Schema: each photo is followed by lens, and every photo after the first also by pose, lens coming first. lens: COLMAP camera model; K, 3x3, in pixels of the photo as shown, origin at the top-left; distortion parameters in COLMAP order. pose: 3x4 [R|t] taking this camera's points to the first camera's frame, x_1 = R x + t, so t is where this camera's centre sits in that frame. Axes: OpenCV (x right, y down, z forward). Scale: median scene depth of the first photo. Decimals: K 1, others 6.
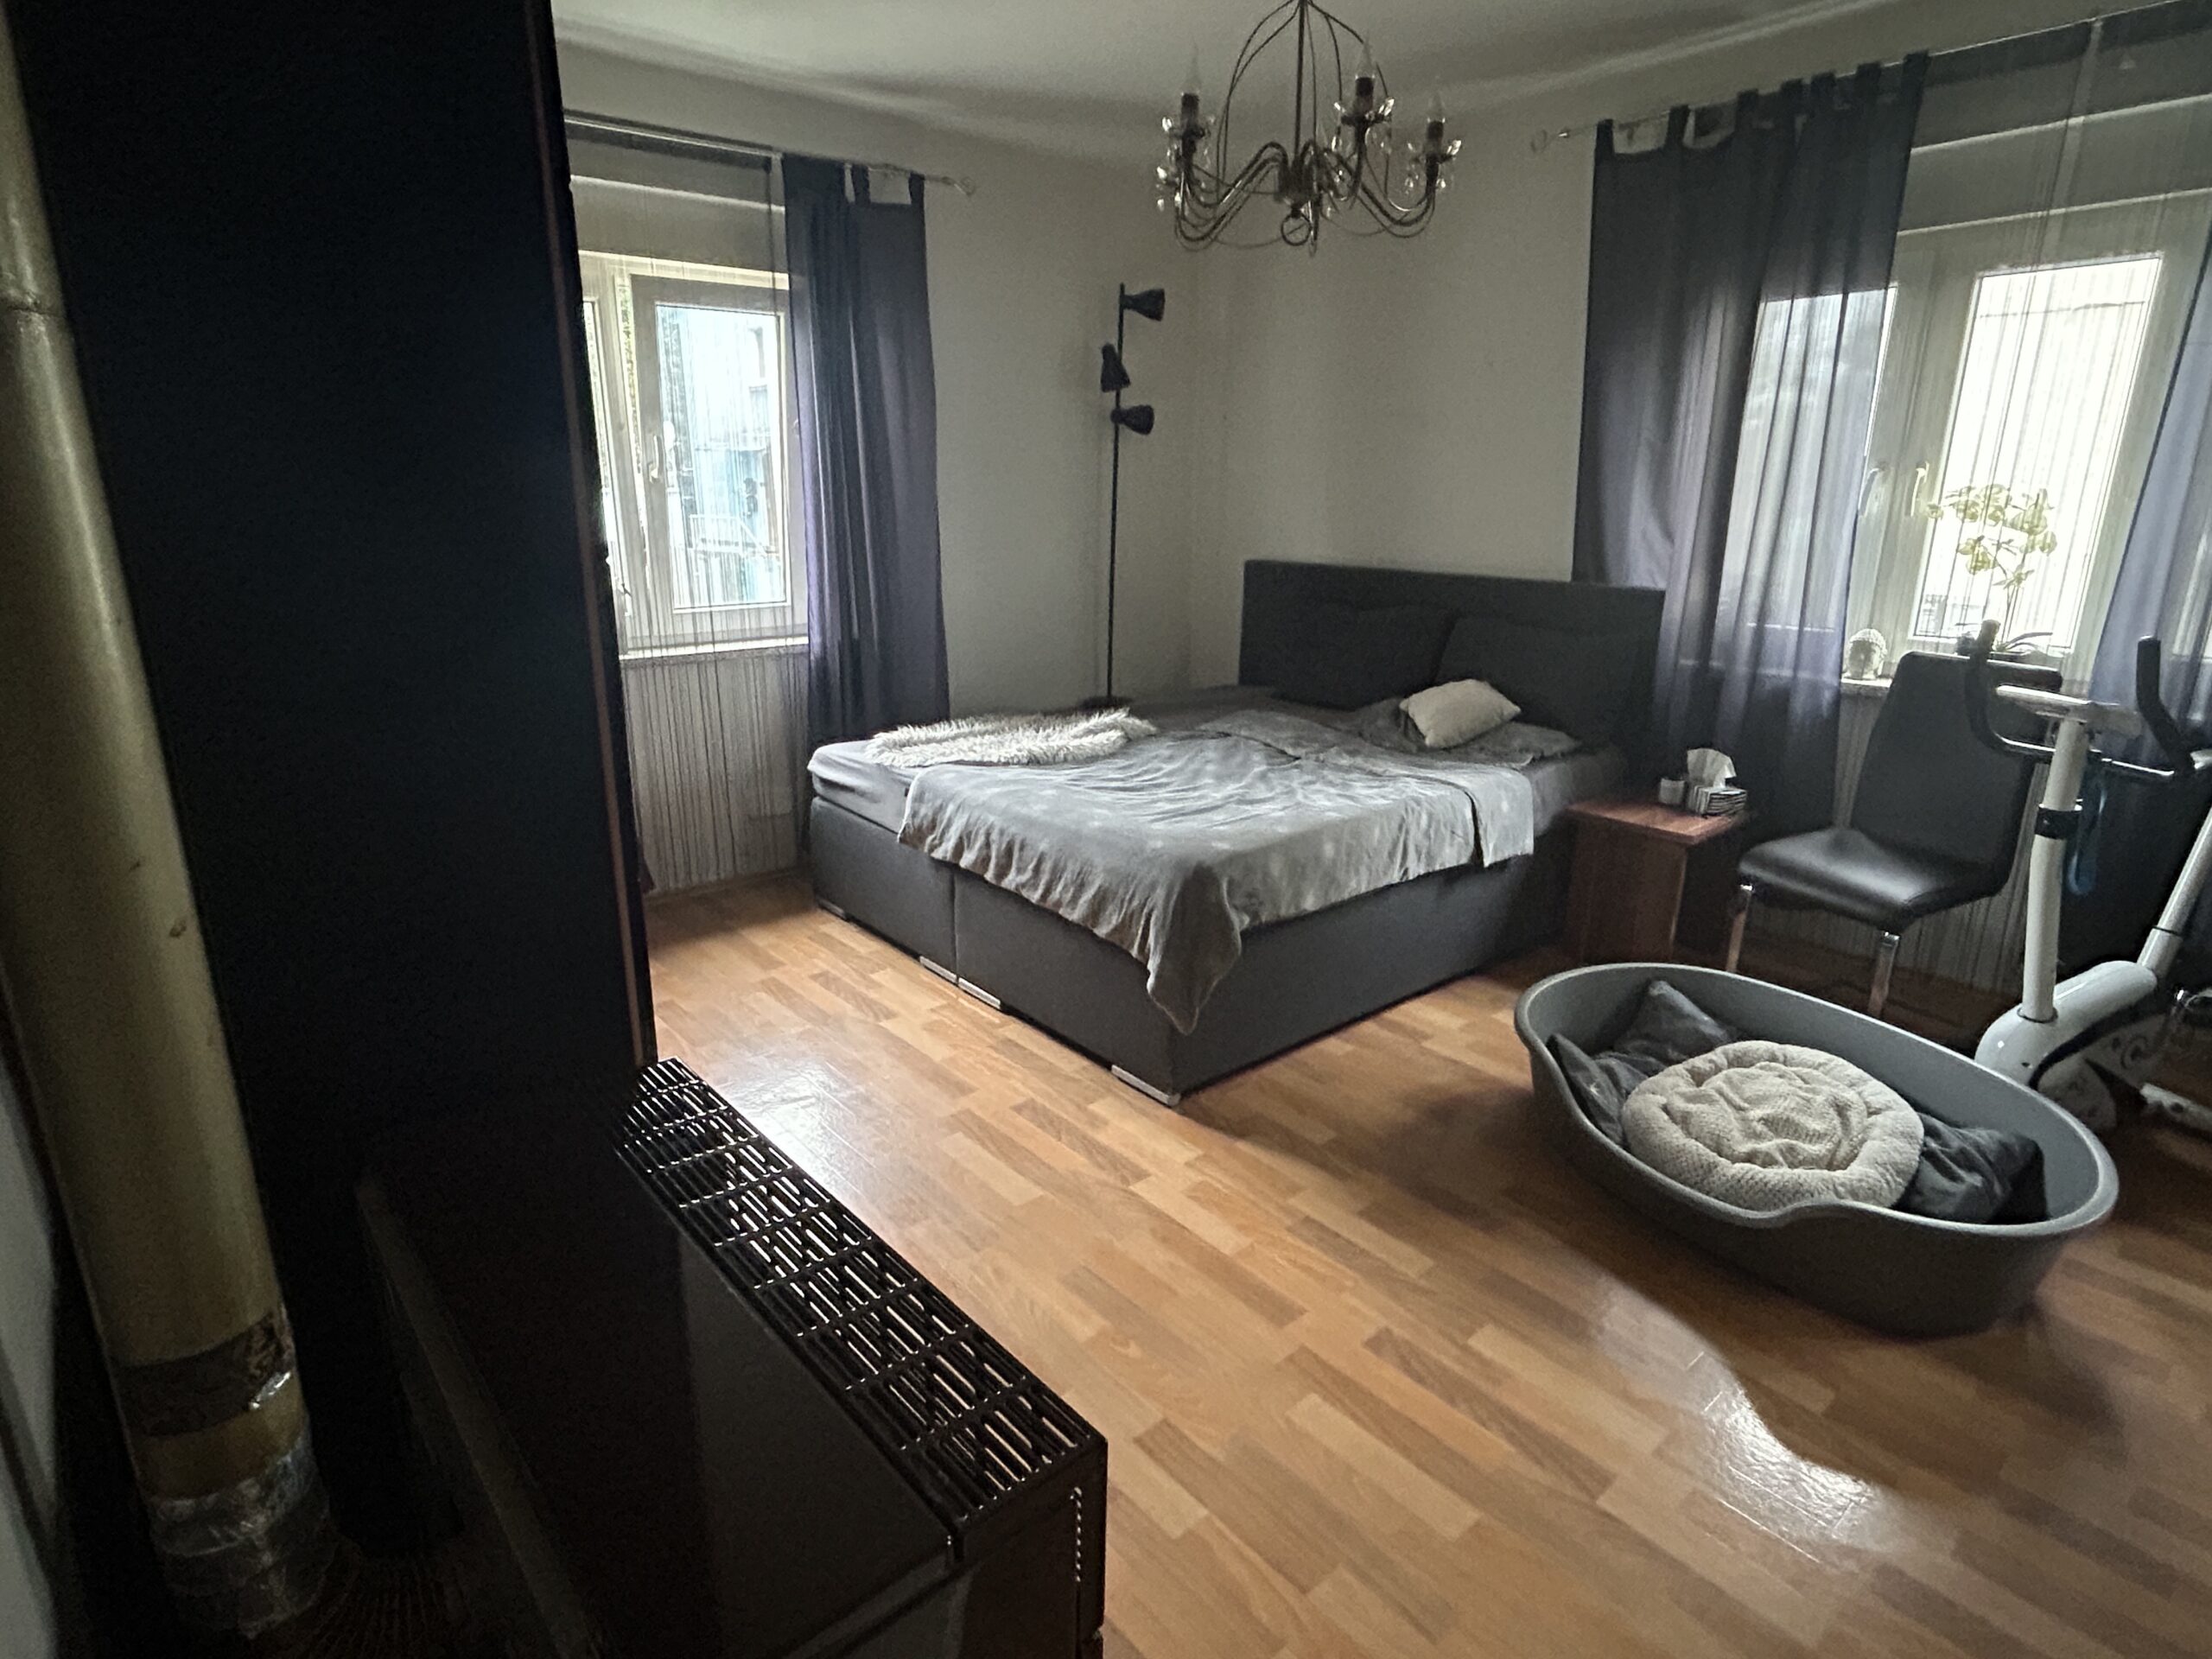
lens RADIAL K [[1195.9, 0, 1099.7], [0, 1195.9, 830.1], [0, 0, 1]] dist [-0.001547, 0.010176]
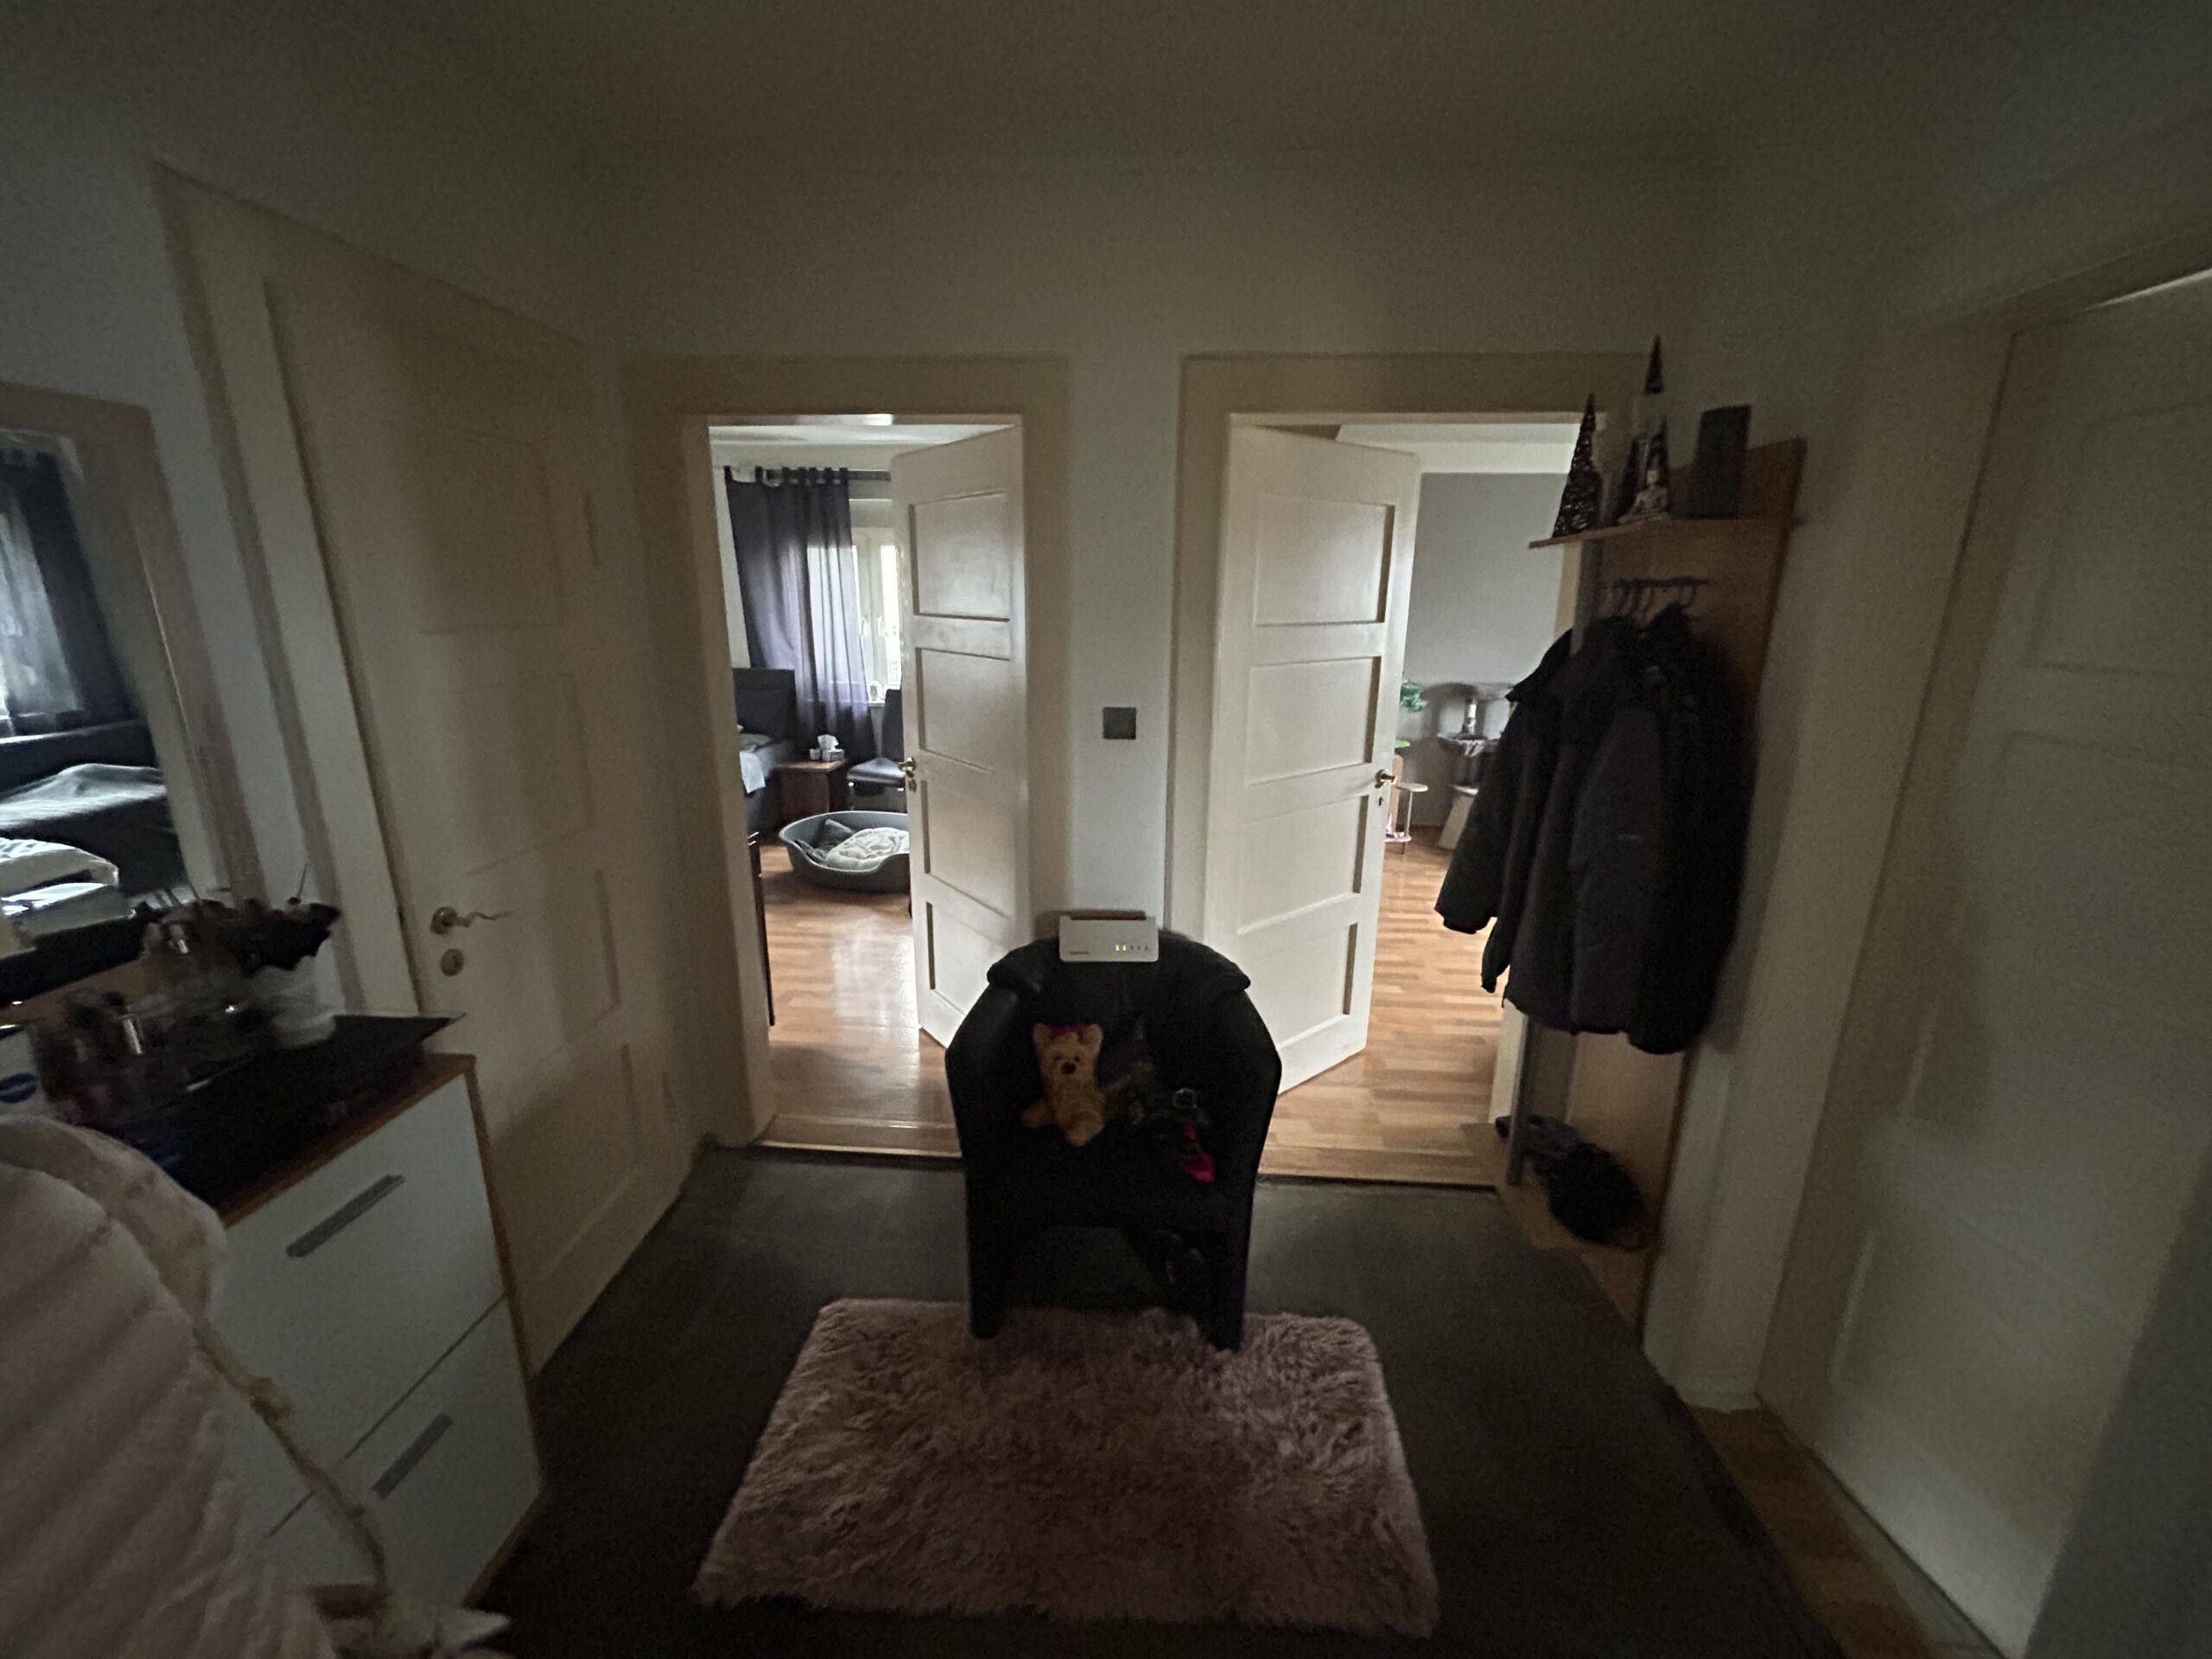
lens RADIAL K [[895.0, 0, 1096.1], [0, 895.0, 831.1], [0, 0, 1]] dist [-0.004559, -0.000285]
pose [[0.709822, -0.176232, 0.681979, -0.374258], [0.188263, 0.980439, 0.057409, 0.124510], [-0.678756, 0.087642, 0.729115, -0.677289]]
